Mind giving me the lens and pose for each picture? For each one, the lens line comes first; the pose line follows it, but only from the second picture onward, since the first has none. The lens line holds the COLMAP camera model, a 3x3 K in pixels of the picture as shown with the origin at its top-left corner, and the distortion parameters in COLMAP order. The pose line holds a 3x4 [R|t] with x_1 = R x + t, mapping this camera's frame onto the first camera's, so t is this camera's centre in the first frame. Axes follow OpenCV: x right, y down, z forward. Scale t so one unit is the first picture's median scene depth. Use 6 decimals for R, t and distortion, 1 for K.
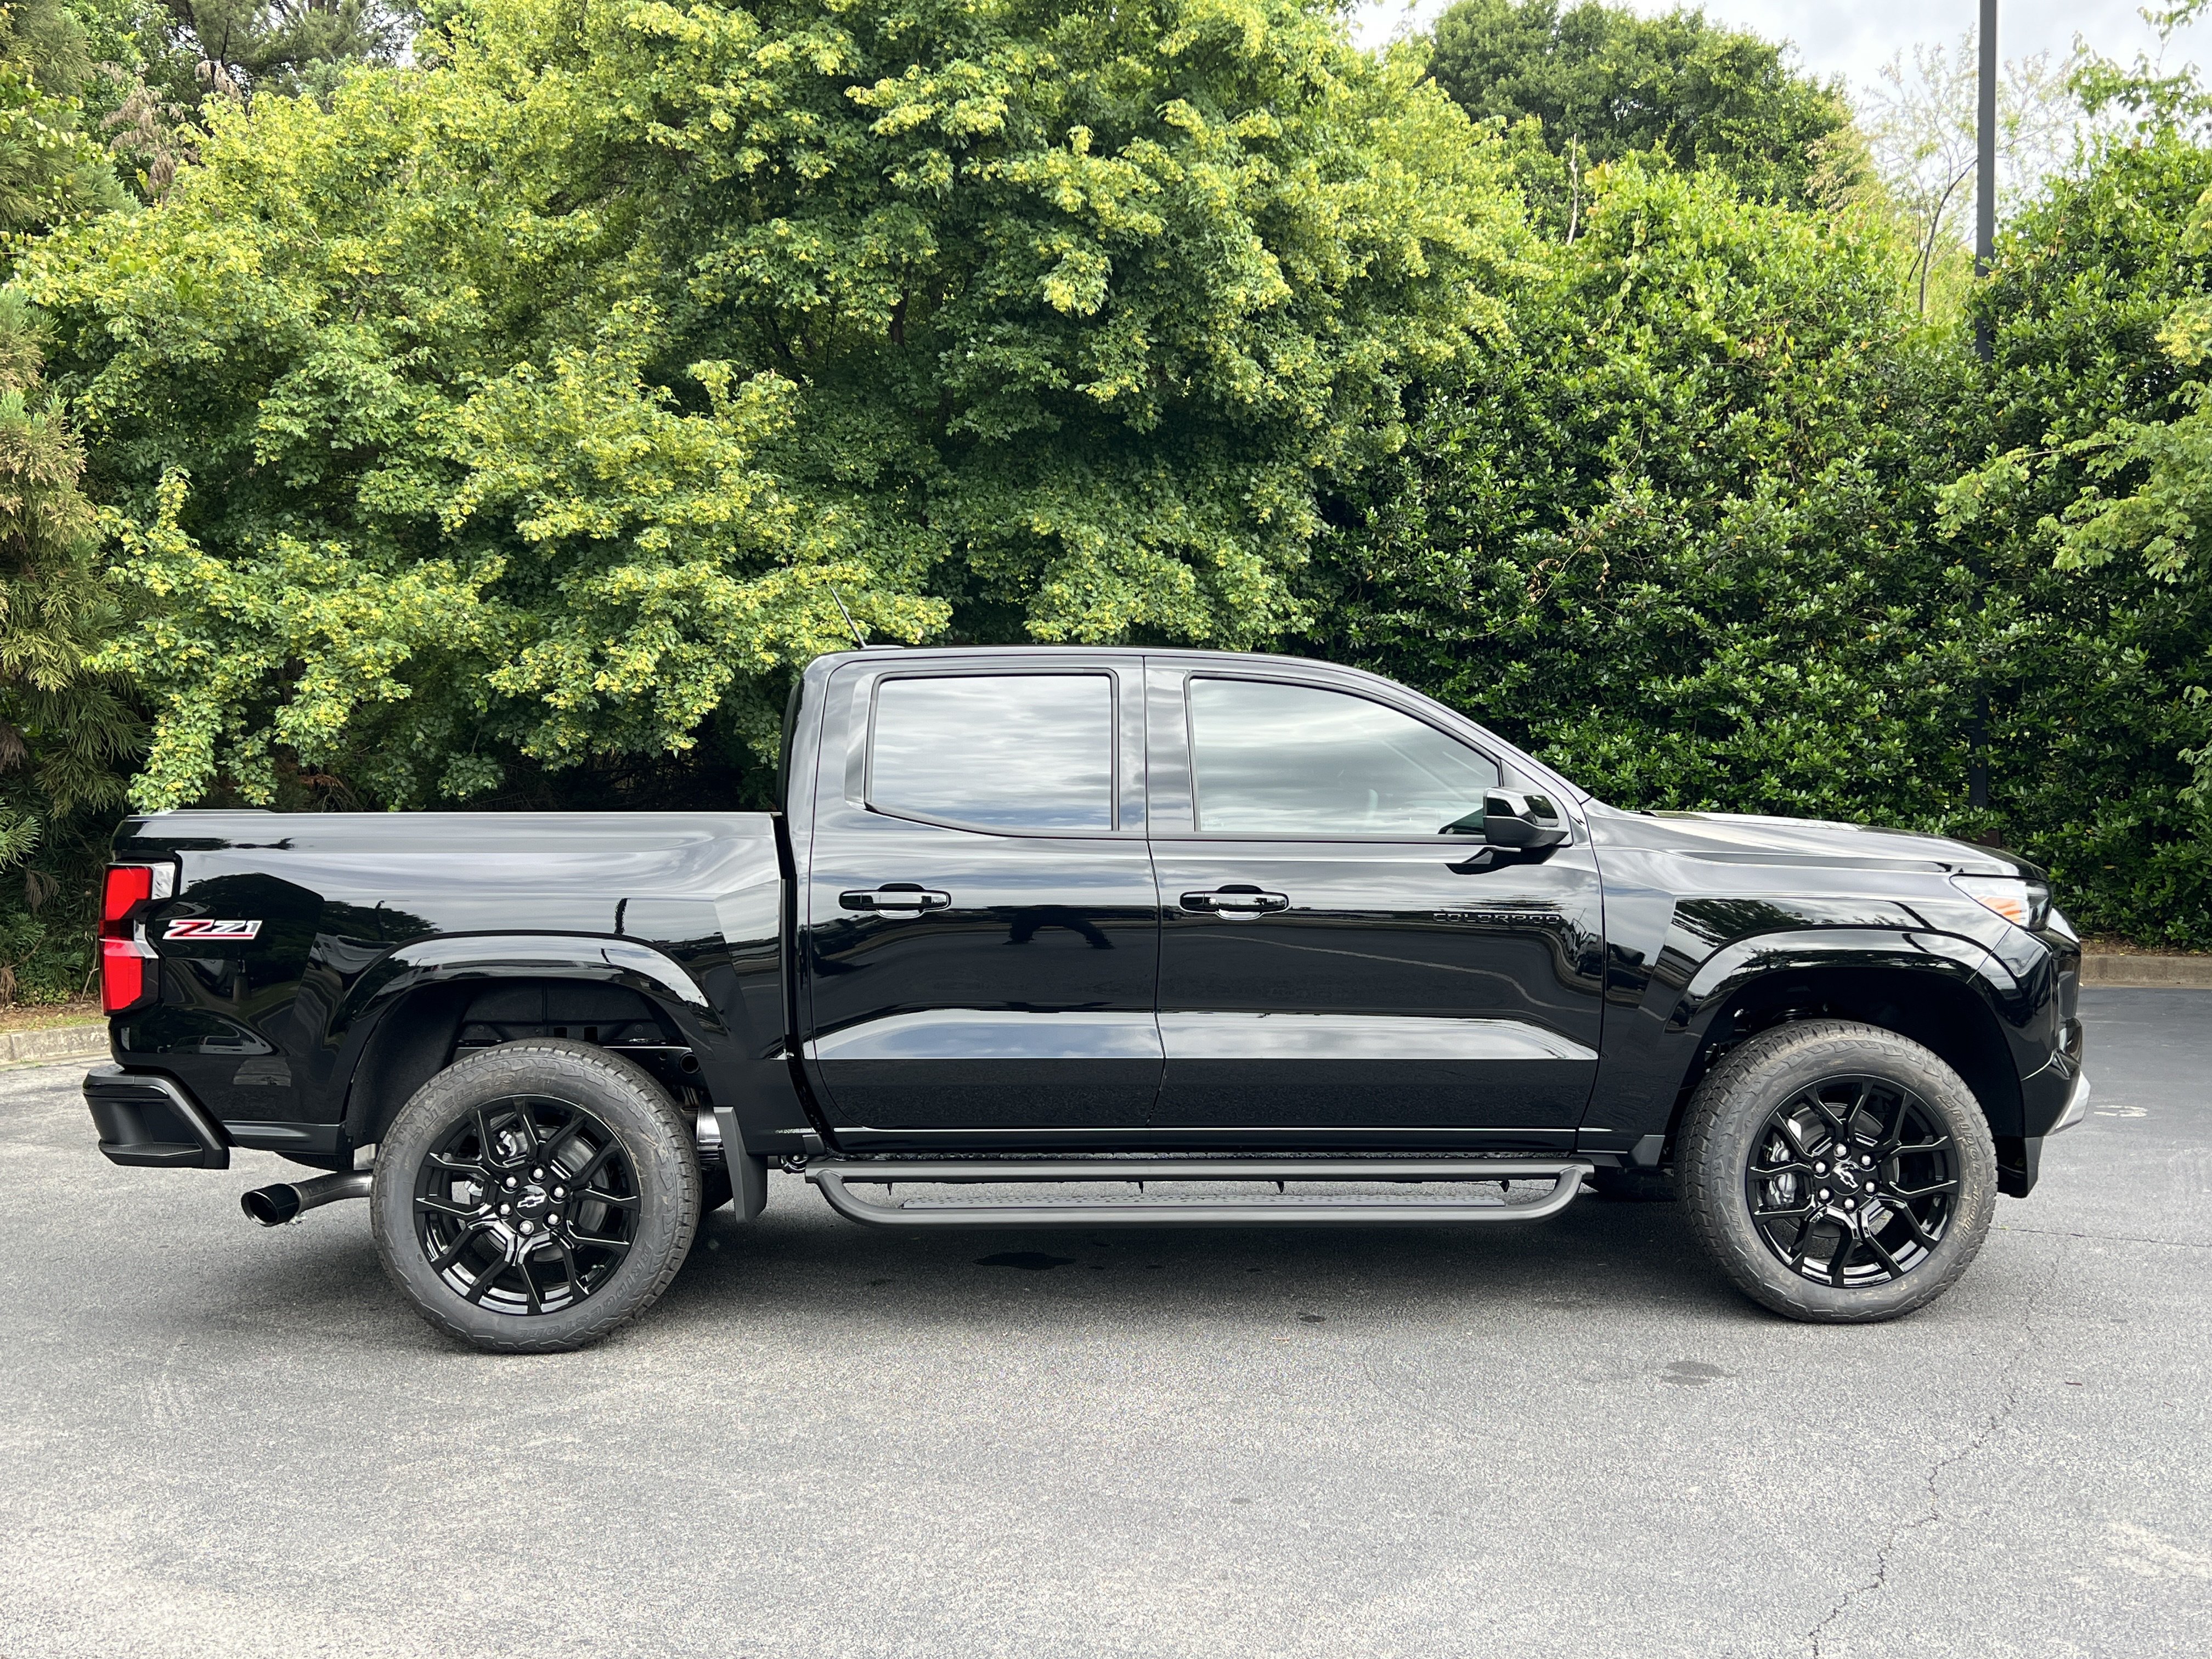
lens RADIAL K [[1959.7, 0, 1107.8], [0, 1959.7, 887.0], [0, 0, 1]] dist [0.012160, -0.013896]
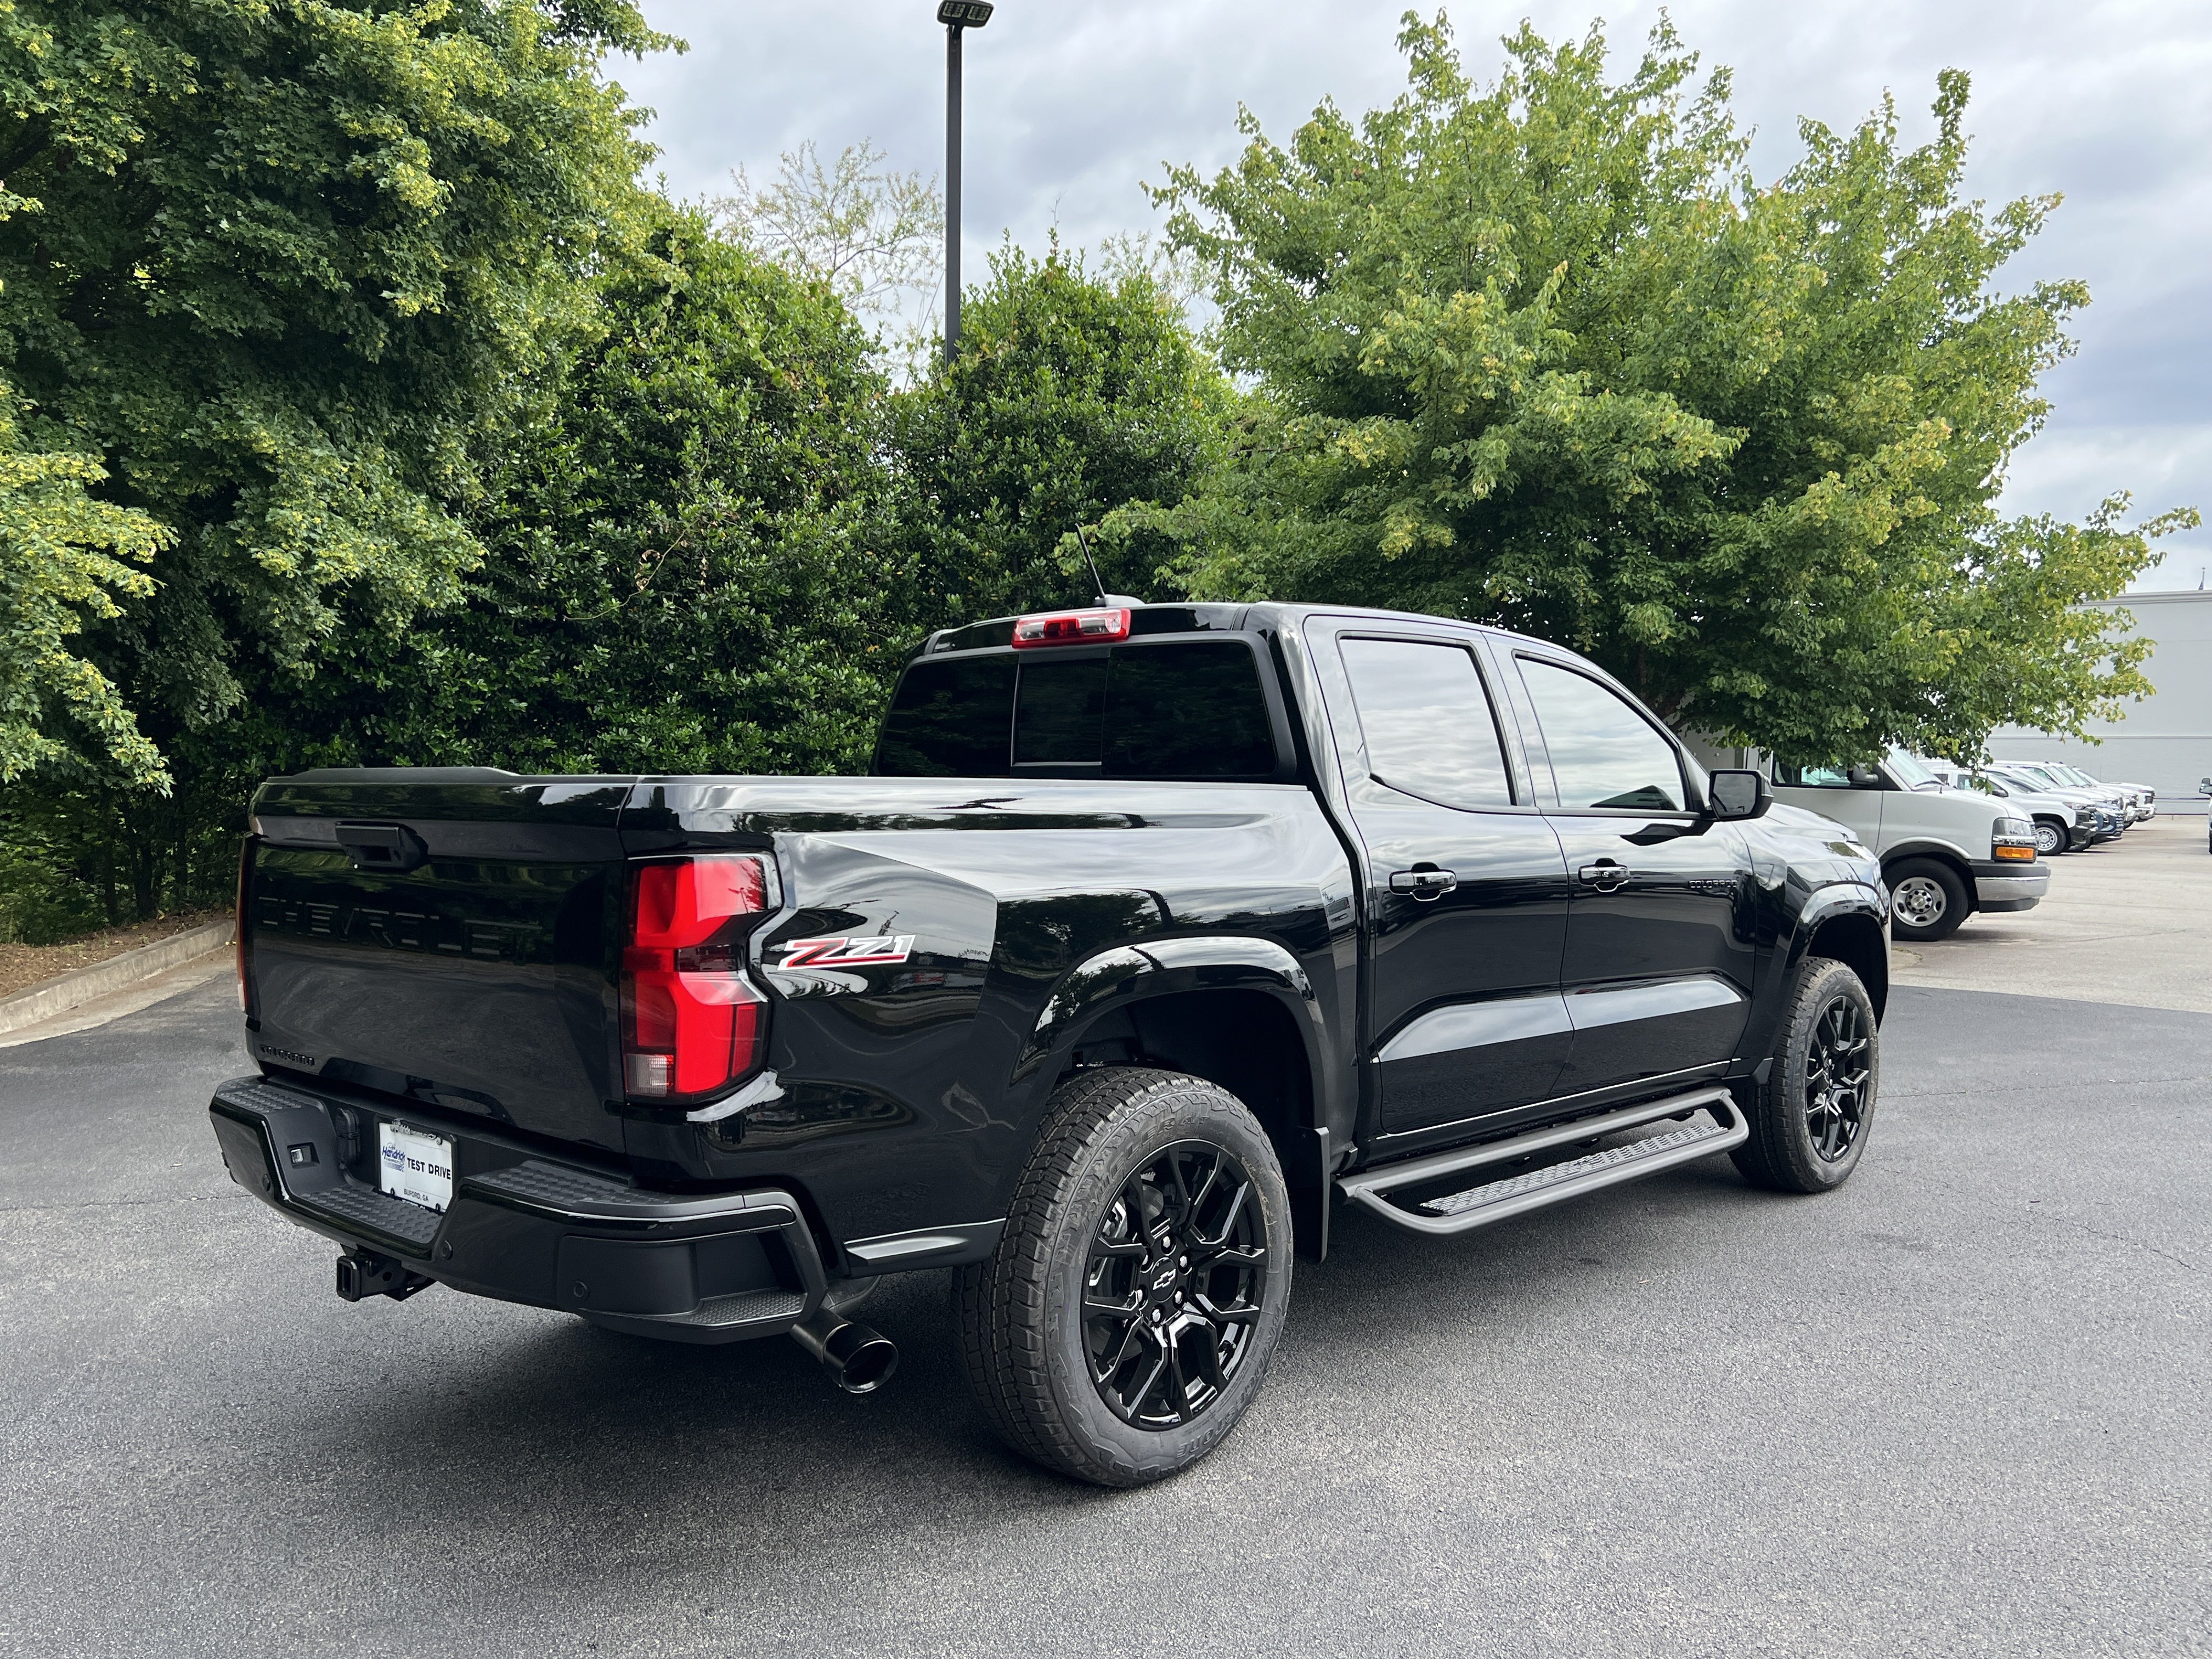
lens RADIAL K [[1755.5, 0, 1155.5], [0, 1755.5, 836.2], [0, 0, 1]] dist [0.011906, -0.002482]
pose [[0.704040, -0.001473, 0.710159, -0.290084], [0.011964, 0.999881, -0.009787, -0.003422], [-0.710060, 0.015387, 0.703973, 0.185815]]
